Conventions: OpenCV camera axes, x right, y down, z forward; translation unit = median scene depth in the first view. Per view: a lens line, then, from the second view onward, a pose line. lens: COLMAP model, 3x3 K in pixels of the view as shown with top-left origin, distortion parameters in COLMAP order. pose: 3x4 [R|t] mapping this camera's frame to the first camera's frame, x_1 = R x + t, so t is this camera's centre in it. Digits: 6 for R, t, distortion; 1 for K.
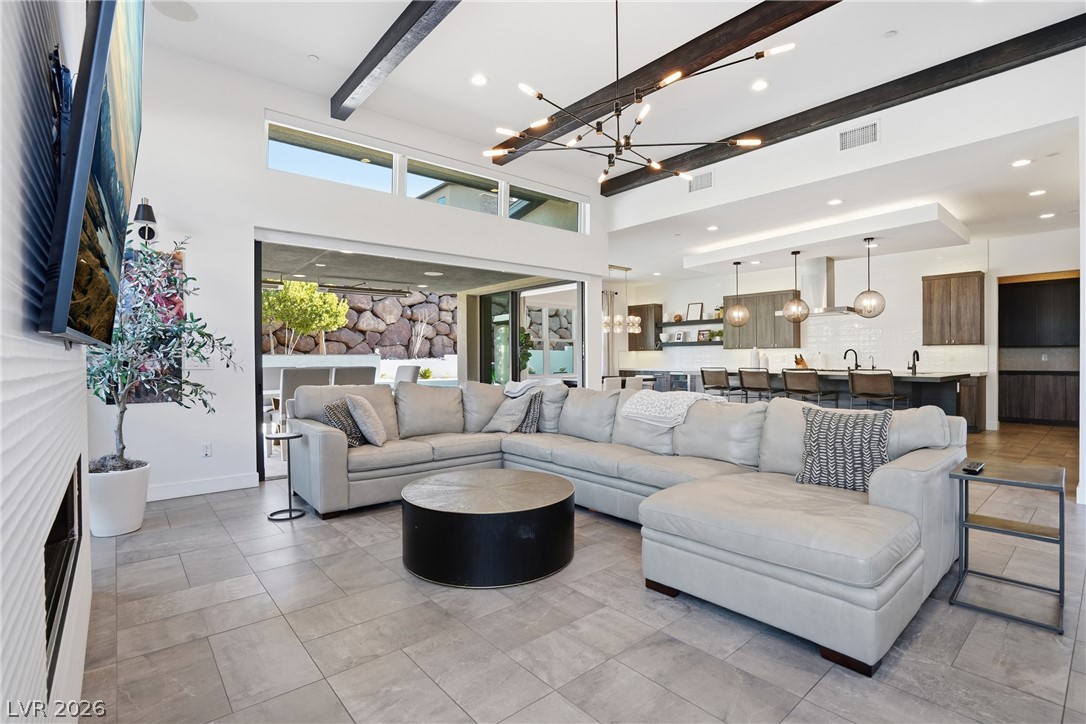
lens RADIAL K [[512.7, 0, 538.7], [0, 512.7, 361.4], [0, 0, 1]] dist [-0.037340, 0.004774]
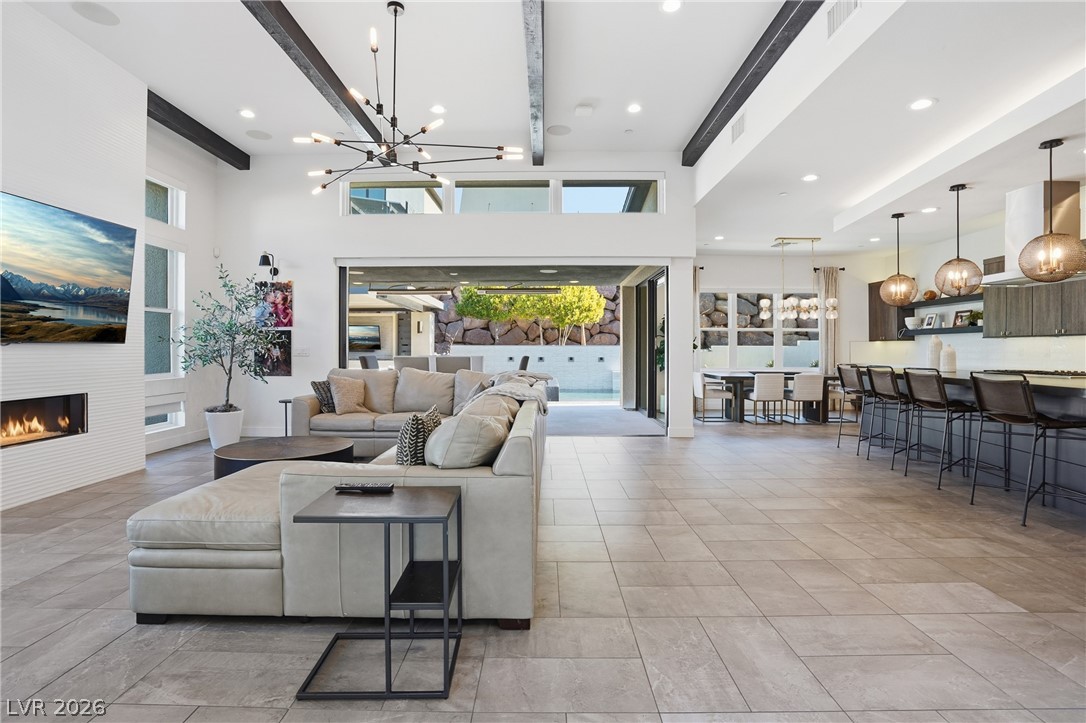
lens RADIAL K [[512.7, 0, 536.4], [0, 512.7, 357.1], [0, 0, 1]] dist [-0.037340, 0.004774]
pose [[0.757725, 0.014522, -0.652413, 0.340062], [-0.008411, 0.999887, 0.012488, -0.002470], [0.652520, -0.003975, 0.757761, 0.115690]]
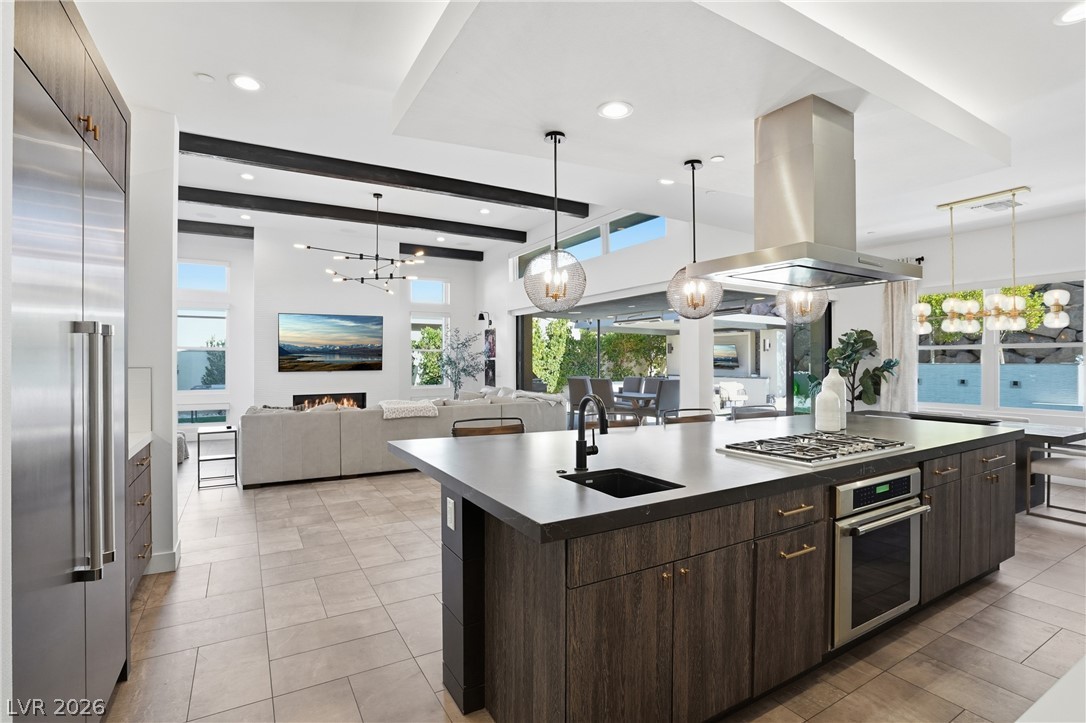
lens RADIAL K [[512.7, 0, 533.0], [0, 512.7, 360.5], [0, 0, 1]] dist [-0.037340, 0.004774]
pose [[-0.160317, 0.000576, -0.987065, 0.640295], [-0.004573, 0.999989, 0.001326, -0.024447], [0.987055, 0.004726, -0.160313, 0.600338]]
